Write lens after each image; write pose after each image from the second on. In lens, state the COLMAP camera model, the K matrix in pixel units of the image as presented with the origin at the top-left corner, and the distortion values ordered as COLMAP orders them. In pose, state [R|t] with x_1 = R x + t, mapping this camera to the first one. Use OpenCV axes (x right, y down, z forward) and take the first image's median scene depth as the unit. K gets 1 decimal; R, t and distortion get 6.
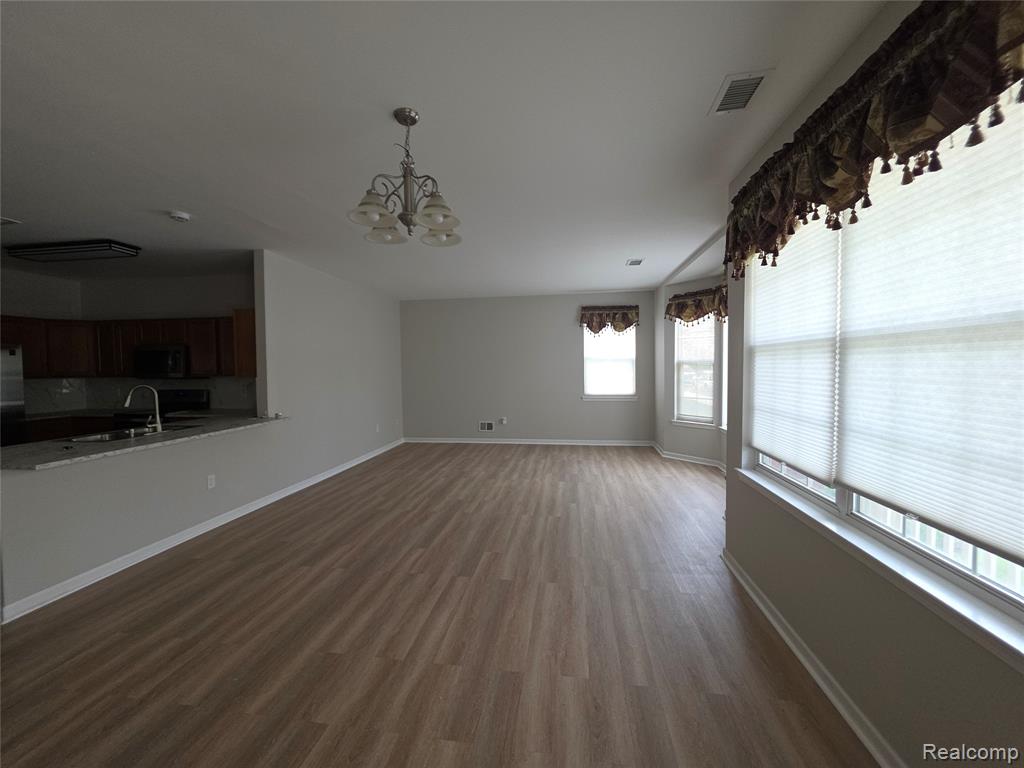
lens RADIAL K [[410.0, 0, 509.6], [0, 410.0, 381.4], [0, 0, 1]] dist [0.000410, 0.000306]
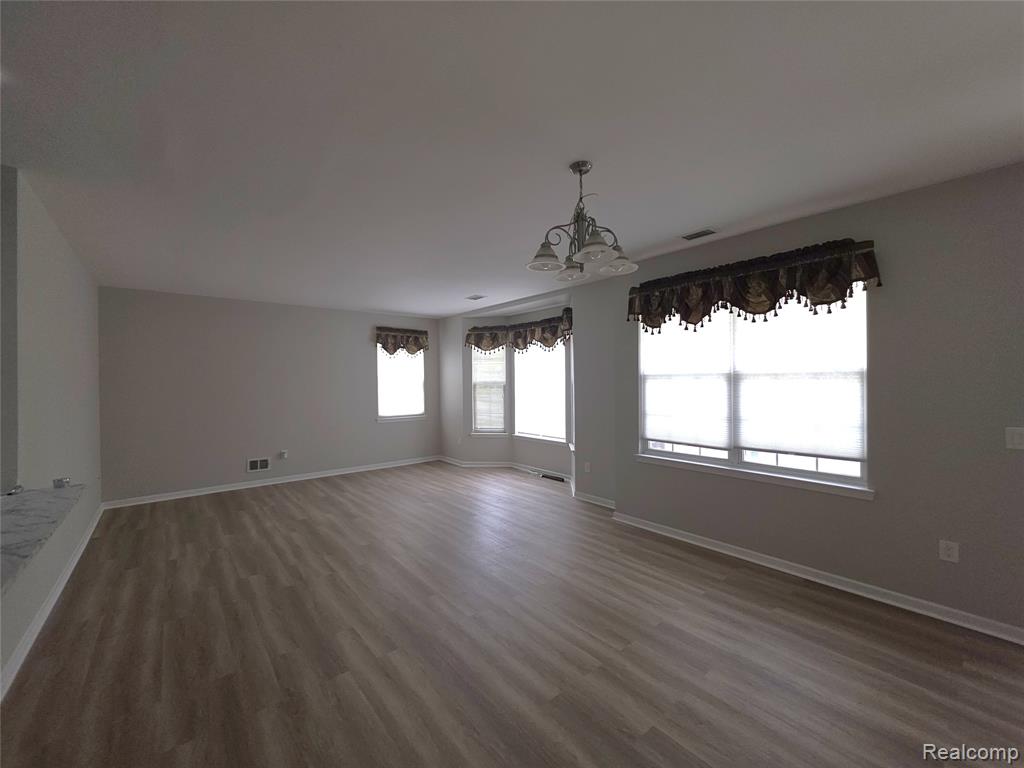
lens RADIAL K [[410.0, 0, 509.6], [0, 410.0, 381.4], [0, 0, 1]] dist [0.000410, 0.000306]
pose [[0.665381, 0.006290, 0.746478, -0.428886], [0.029812, 0.998943, -0.034990, -0.009675], [-0.745909, 0.045535, 0.664490, 0.151924]]
